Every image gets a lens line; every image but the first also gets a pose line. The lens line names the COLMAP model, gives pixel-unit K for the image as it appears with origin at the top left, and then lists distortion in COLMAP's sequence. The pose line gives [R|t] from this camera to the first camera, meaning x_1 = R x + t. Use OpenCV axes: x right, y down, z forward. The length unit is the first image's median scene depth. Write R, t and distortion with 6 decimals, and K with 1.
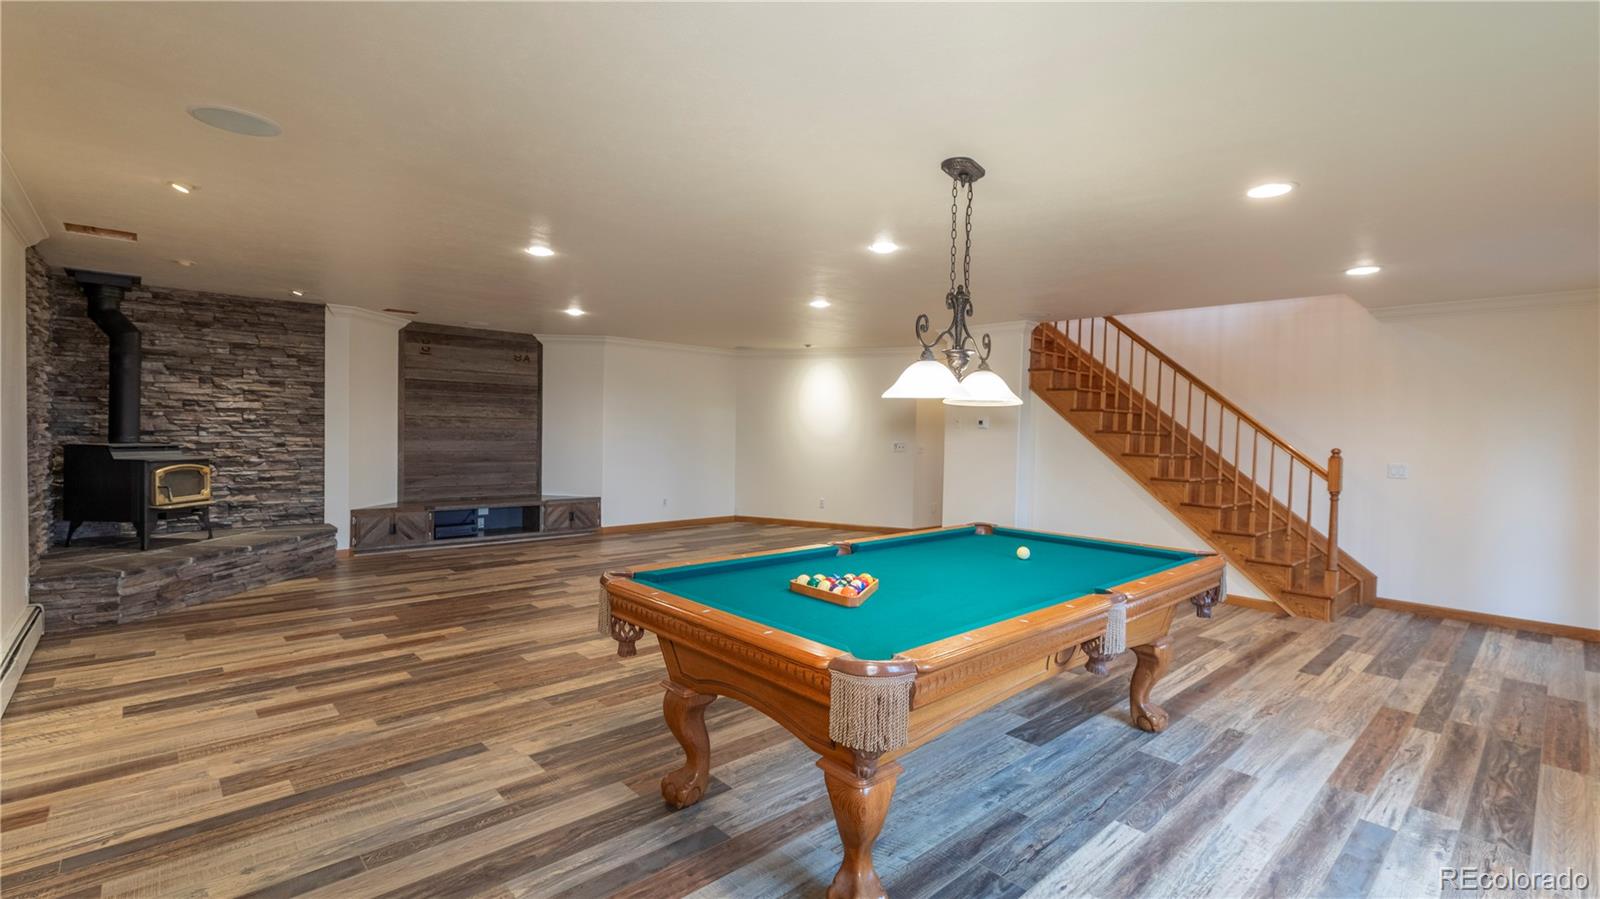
lens RADIAL K [[716.8, 0, 804.1], [0, 716.8, 452.0], [0, 0, 1]] dist [0.004652, -0.000798]
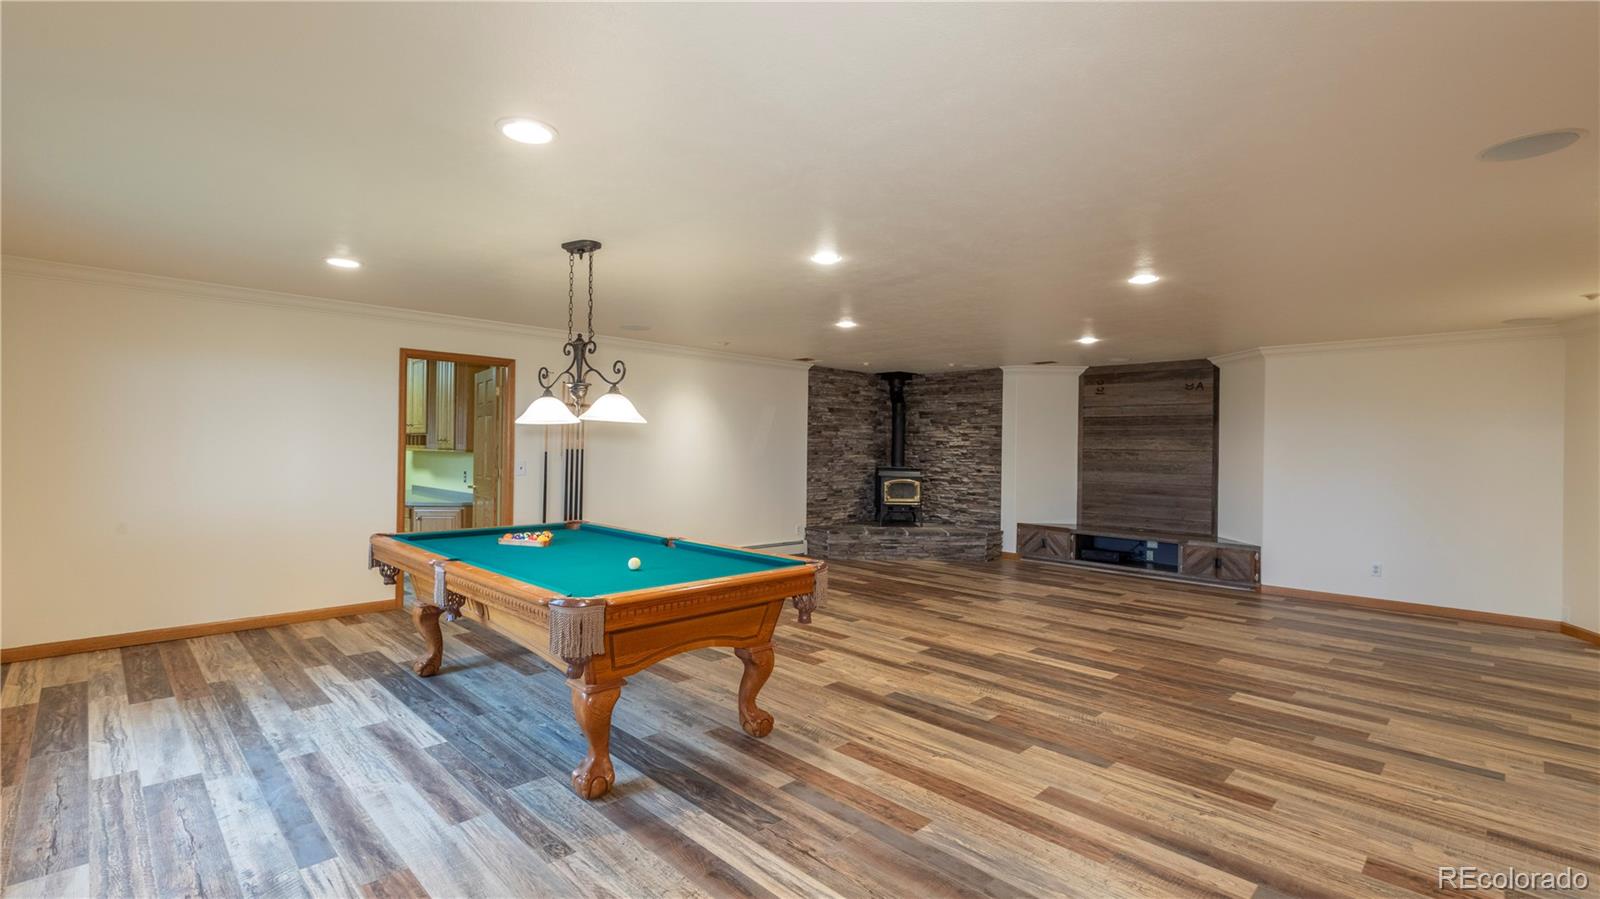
lens RADIAL K [[716.8, 0, 805.2], [0, 716.8, 451.4], [0, 0, 1]] dist [0.004652, -0.000798]
pose [[0.033788, -0.015904, -0.999302, 0.681203], [-0.048371, 0.998676, -0.017530, -0.006725], [0.998258, 0.048930, 0.032974, 0.611133]]
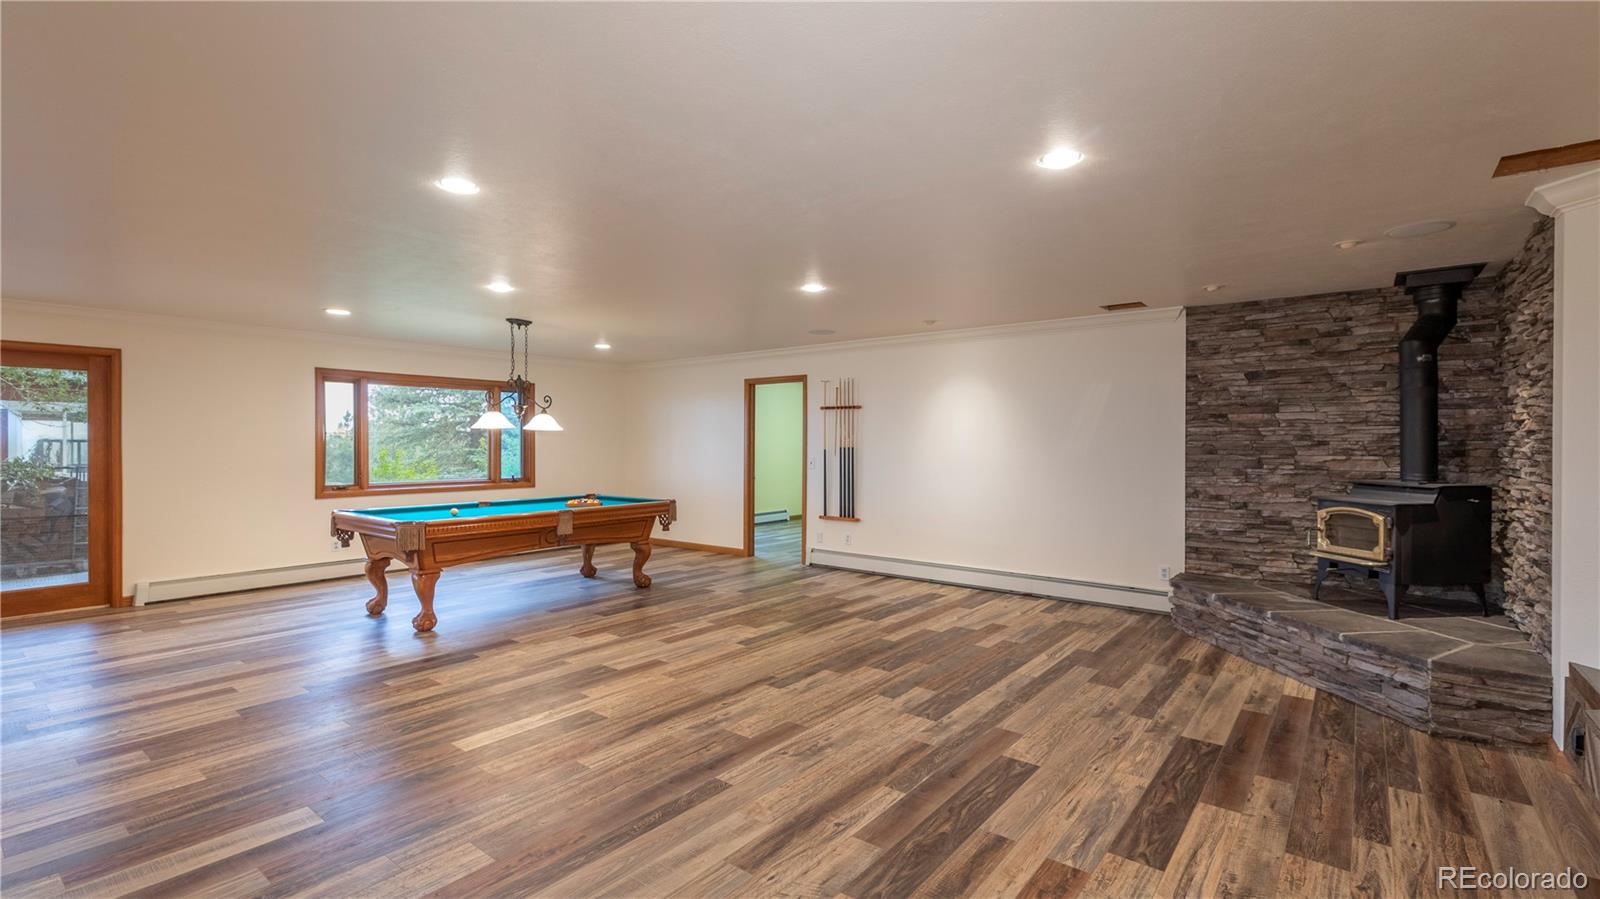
lens RADIAL K [[716.8, 0, 800.5], [0, 716.8, 442.1], [0, 0, 1]] dist [0.004652, -0.000798]
pose [[-0.988981, -0.024888, -0.145938, -0.132253], [-0.029010, 0.999236, 0.026186, -0.048374], [0.145175, 0.030131, -0.988947, 1.437699]]
